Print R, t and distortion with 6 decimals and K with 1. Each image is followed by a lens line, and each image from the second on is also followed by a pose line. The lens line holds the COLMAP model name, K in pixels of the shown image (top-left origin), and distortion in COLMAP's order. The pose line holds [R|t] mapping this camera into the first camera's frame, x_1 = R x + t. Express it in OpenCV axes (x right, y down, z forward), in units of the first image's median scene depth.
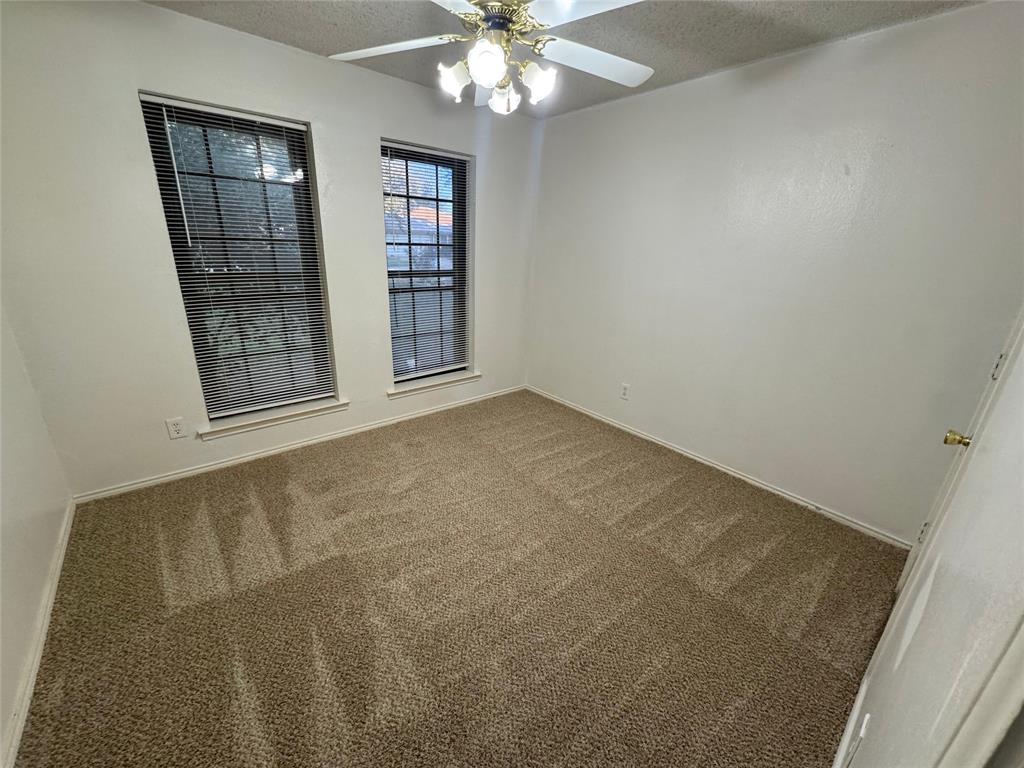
lens RADIAL K [[410.7, 0, 514.5], [0, 410.7, 383.8], [0, 0, 1]] dist [0.000394, -0.000229]
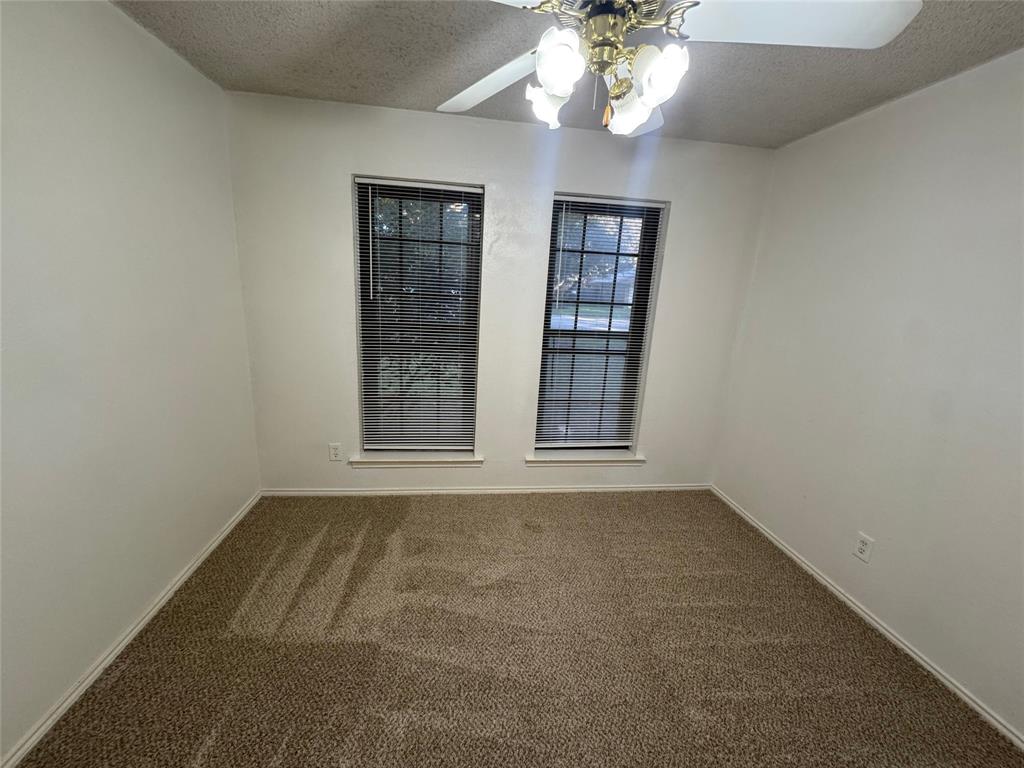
lens RADIAL K [[410.7, 0, 508.8], [0, 410.7, 385.0], [0, 0, 1]] dist [0.000394, -0.000229]
pose [[0.837405, 0.137270, -0.529065, 0.131704], [-0.198891, 0.978120, -0.061024, -0.082199], [0.509112, 0.156328, 0.846384, 0.201004]]
